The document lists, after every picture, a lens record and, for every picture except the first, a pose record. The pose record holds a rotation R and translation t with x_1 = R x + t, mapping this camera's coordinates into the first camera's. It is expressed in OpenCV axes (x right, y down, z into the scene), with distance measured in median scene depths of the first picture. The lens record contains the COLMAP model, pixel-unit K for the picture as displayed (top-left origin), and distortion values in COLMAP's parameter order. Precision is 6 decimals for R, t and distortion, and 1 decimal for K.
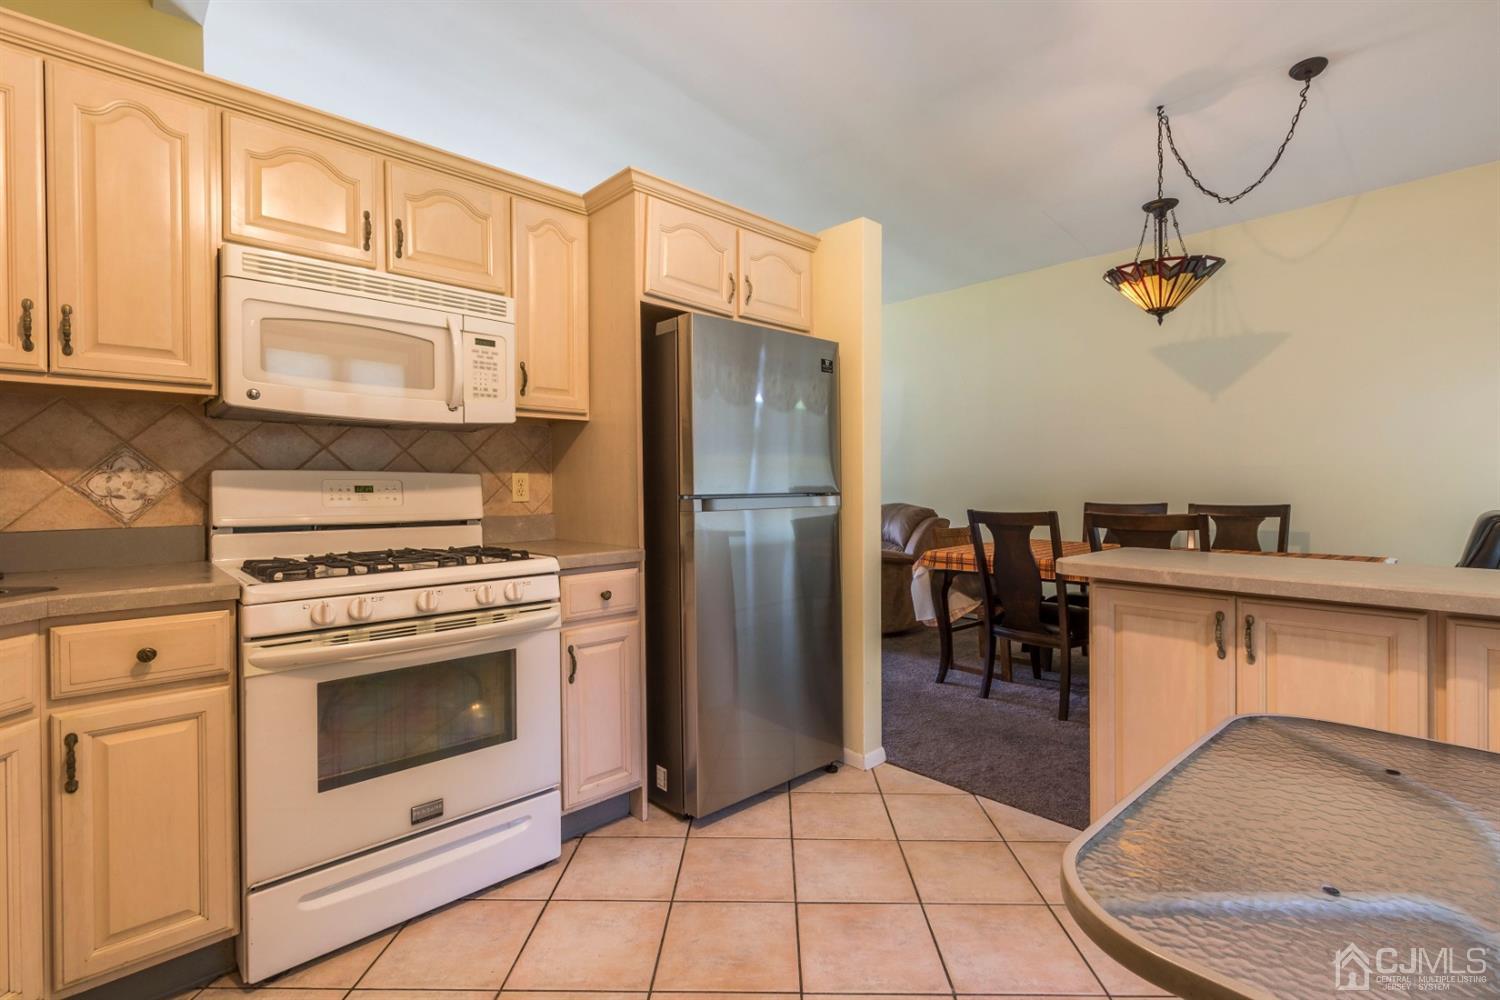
lens RADIAL K [[683.5, 0, 750.1], [0, 683.5, 498.0], [0, 0, 1]] dist [0.001608, -0.000855]
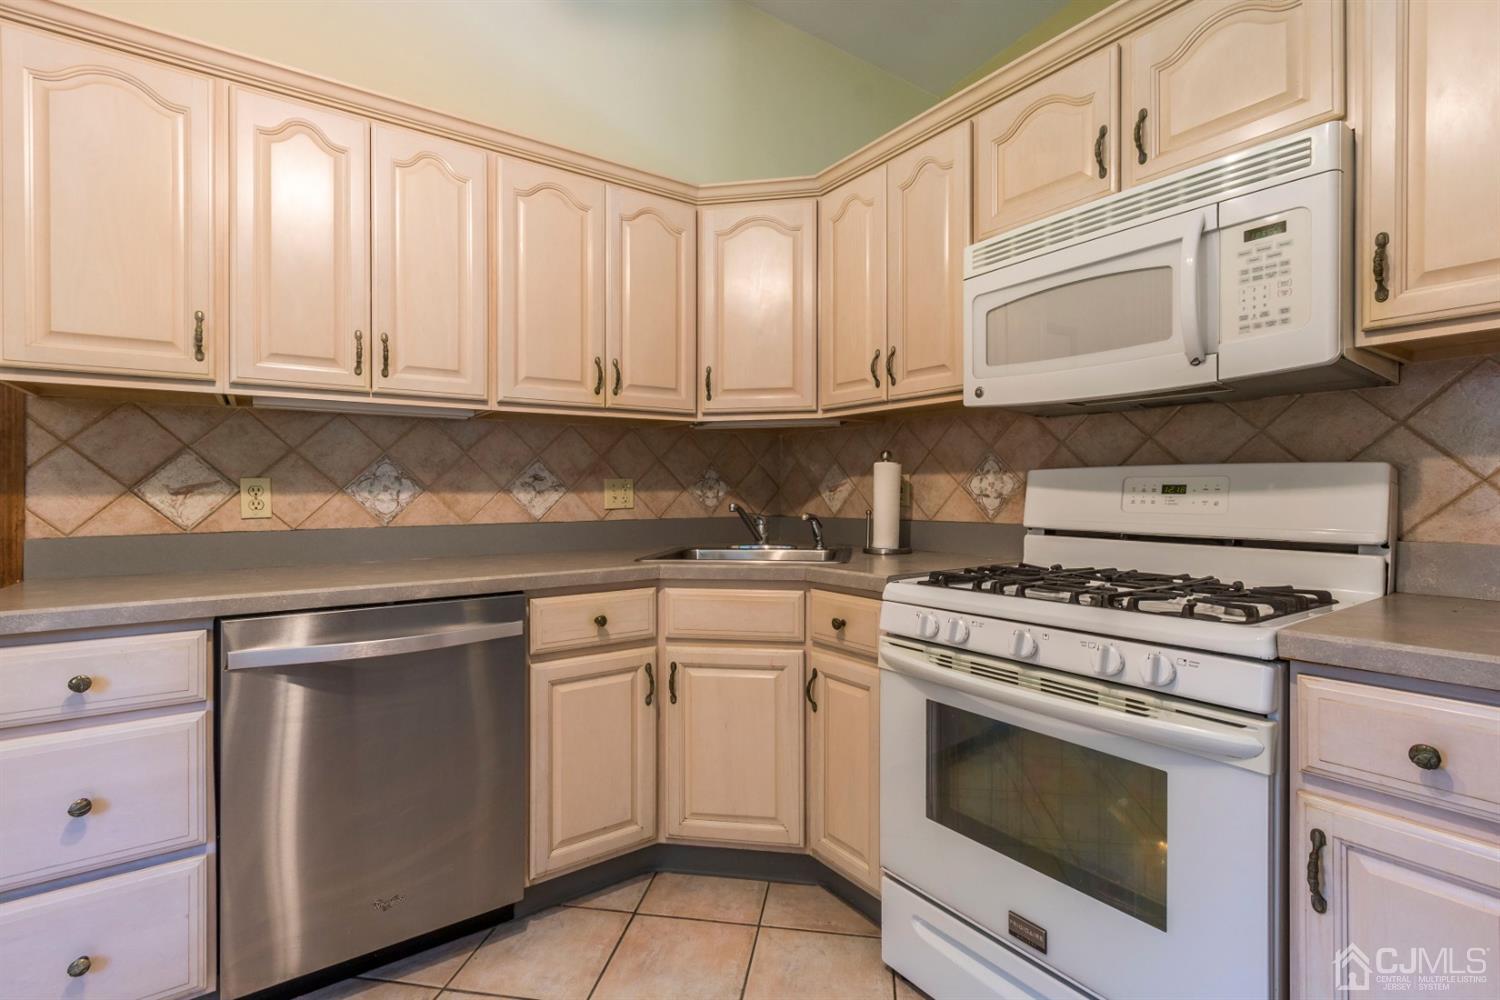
lens RADIAL K [[683.5, 0, 750.1], [0, 683.5, 498.0], [0, 0, 1]] dist [0.001608, -0.000855]
pose [[-0.132875, 0.015796, -0.991007, 0.260986], [-0.011819, 0.999777, 0.017521, -0.012714], [0.991062, 0.014041, -0.132659, 0.731640]]
